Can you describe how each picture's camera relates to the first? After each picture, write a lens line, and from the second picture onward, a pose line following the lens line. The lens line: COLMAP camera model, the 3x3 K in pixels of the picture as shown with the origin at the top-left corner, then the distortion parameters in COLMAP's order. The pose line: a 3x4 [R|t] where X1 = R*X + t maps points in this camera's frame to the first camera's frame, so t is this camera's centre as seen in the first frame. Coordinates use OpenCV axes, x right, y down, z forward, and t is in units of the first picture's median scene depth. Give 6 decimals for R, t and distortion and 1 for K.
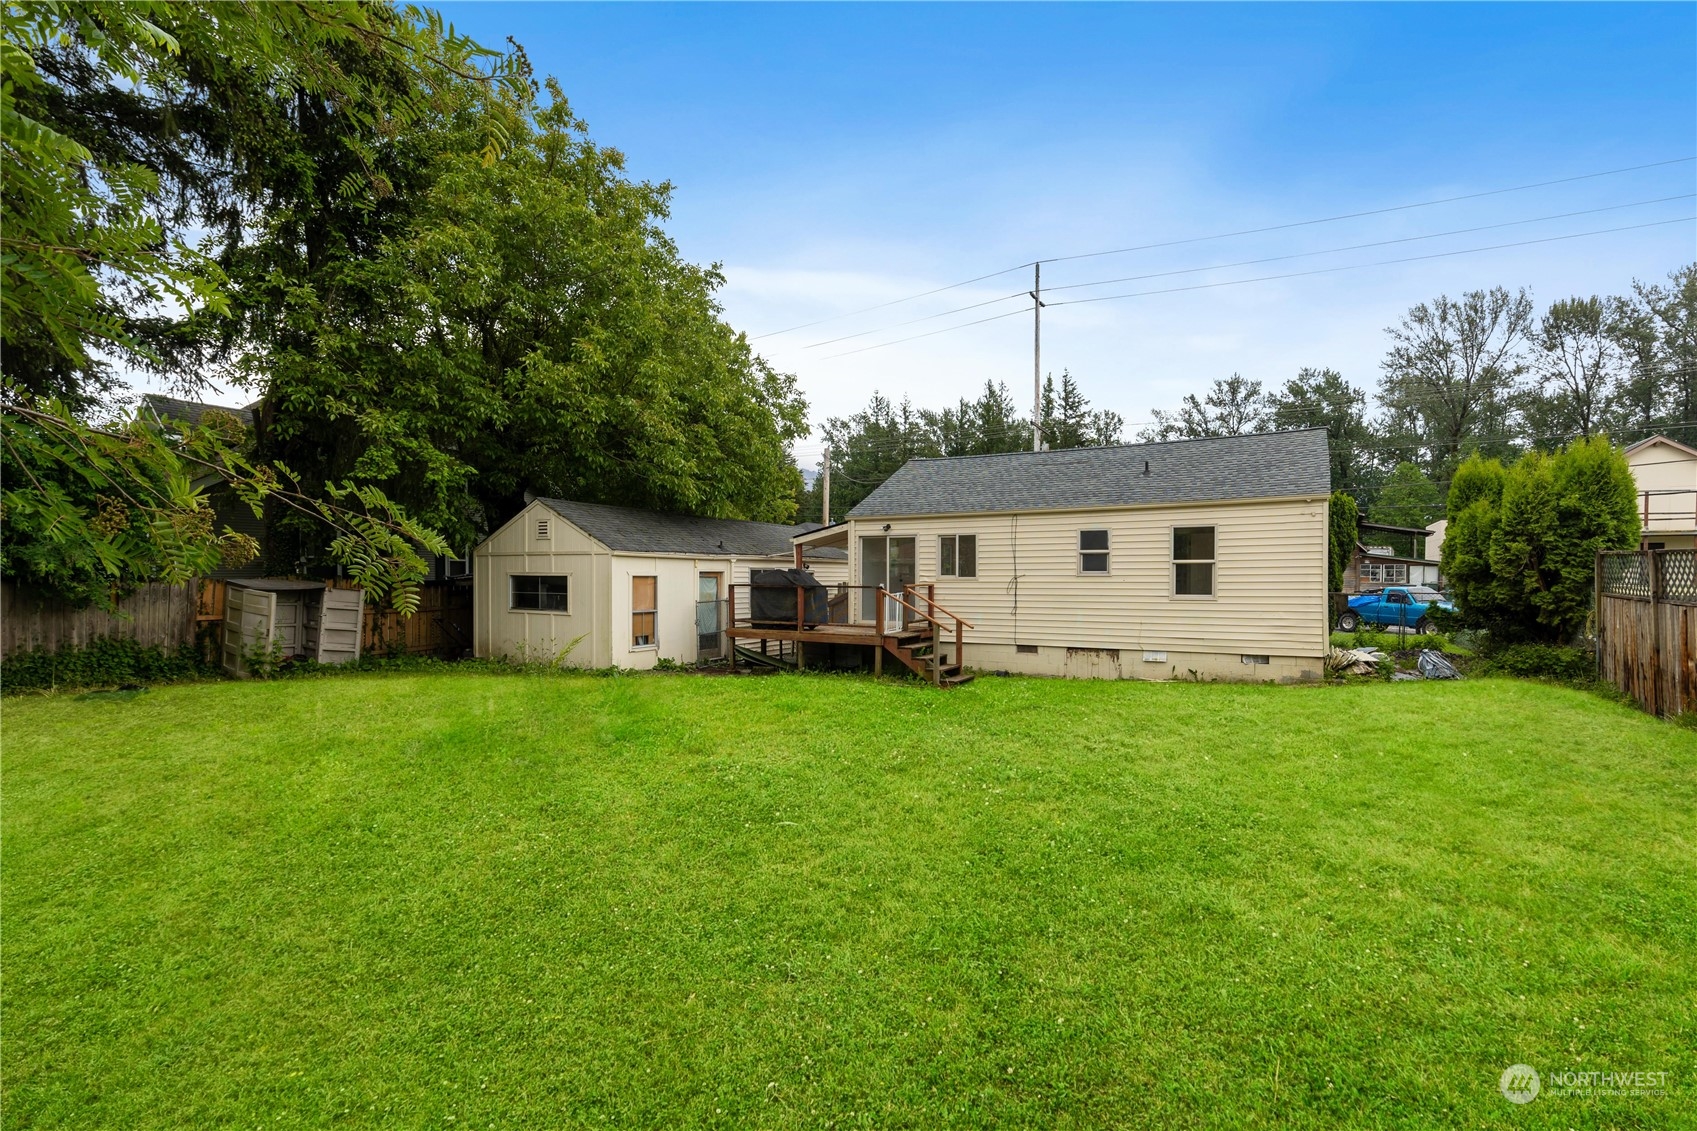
lens RADIAL K [[784.3, 0, 843.4], [0, 784.3, 590.2], [0, 0, 1]] dist [0.006382, -0.000082]
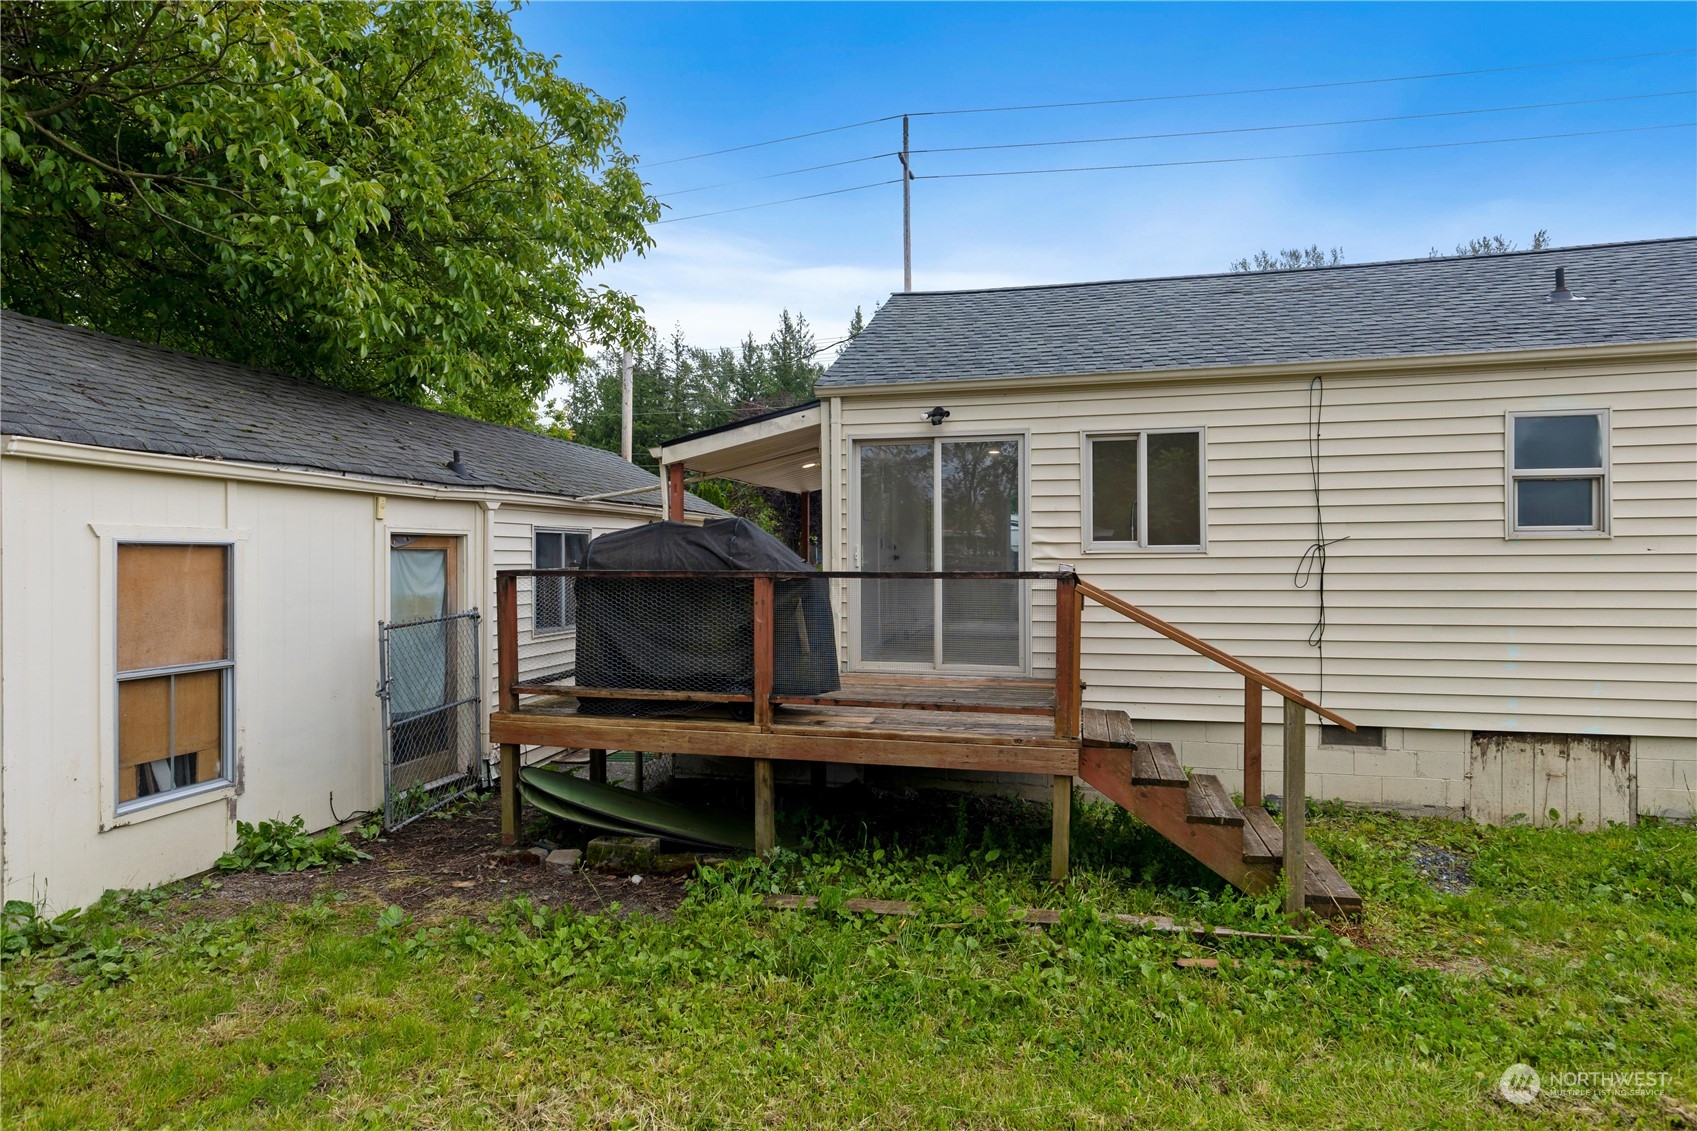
lens RADIAL K [[937.1, 0, 848.5], [0, 937.1, 565.5], [0, 0, 1]] dist [0.003778, 0.000207]
pose [[0.962602, -0.008145, 0.270799, -0.111338], [0.010644, 0.999913, -0.007759, -0.005198], [-0.270712, 0.010352, 0.962605, 0.601163]]
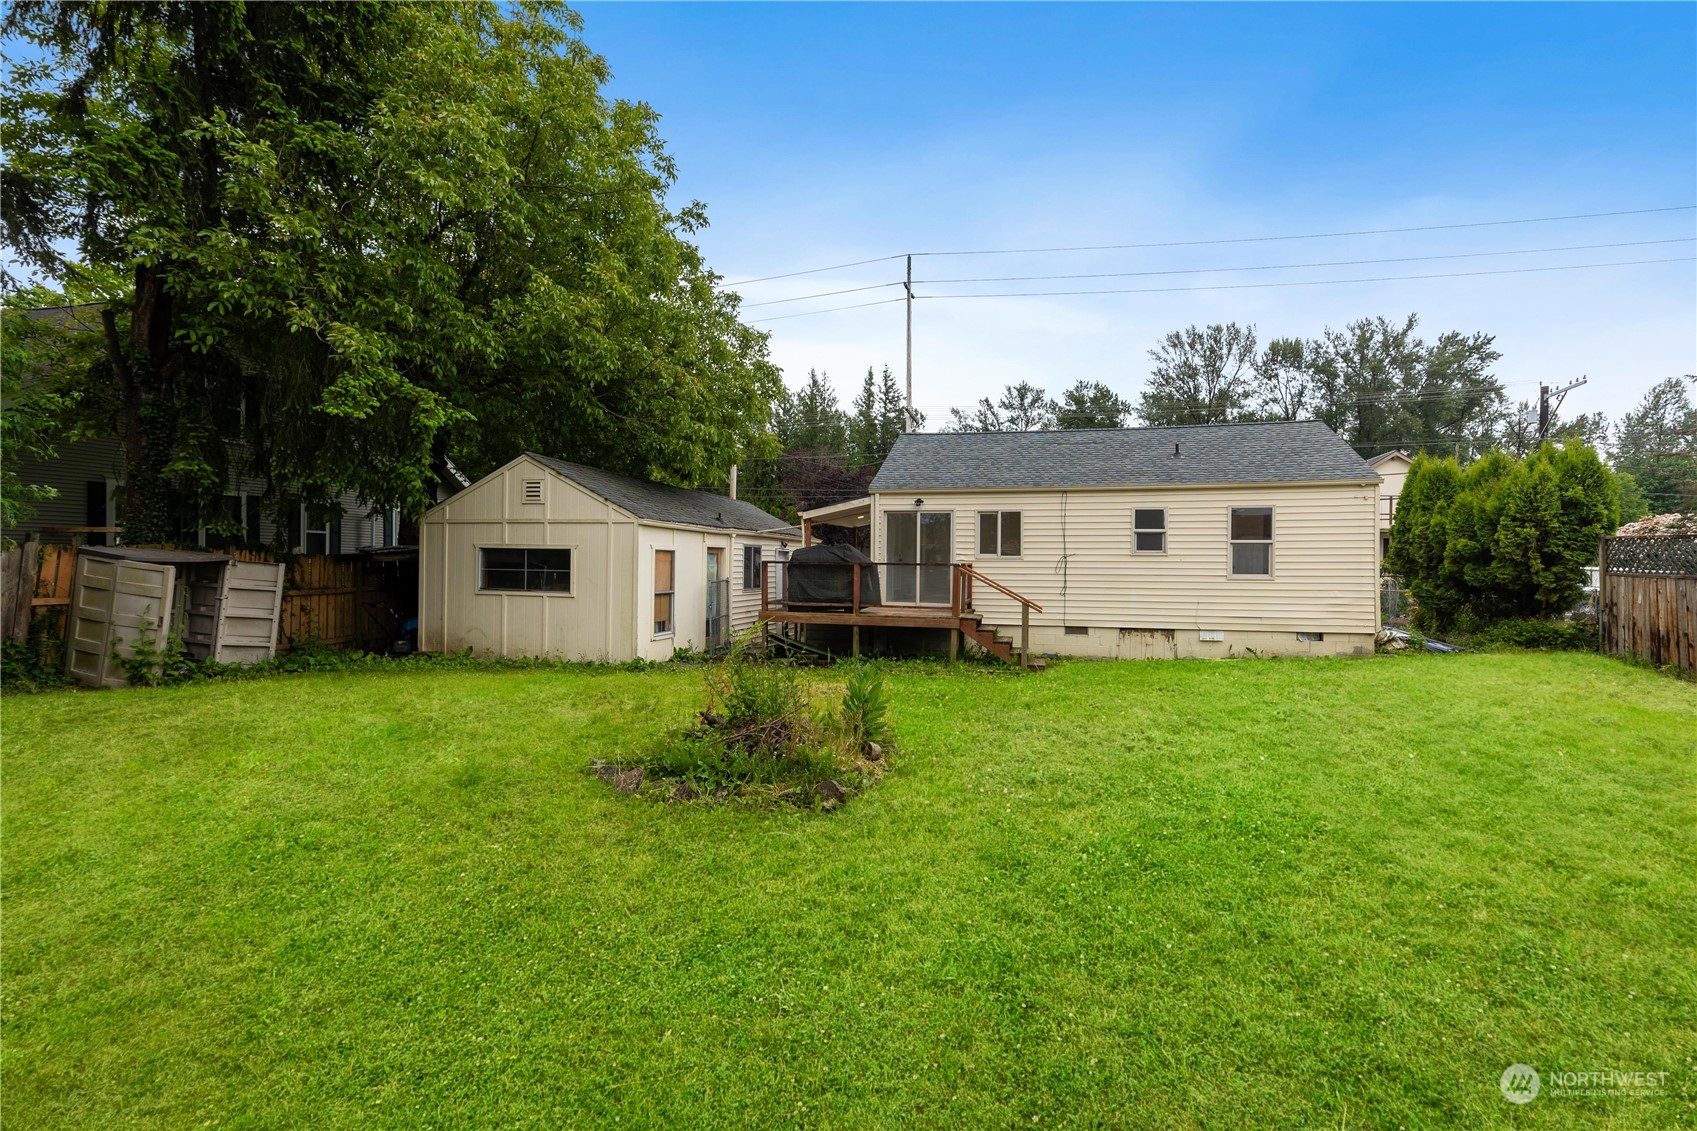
lens RADIAL K [[783.9, 0, 849.7], [0, 783.9, 560.5], [0, 0, 1]] dist [0.007575, -0.000755]
pose [[0.965187, 0.009205, 0.261400, -0.275213], [-0.003500, 0.999746, -0.022282, 0.010527], [-0.261539, 0.020592, 0.964973, 0.130108]]
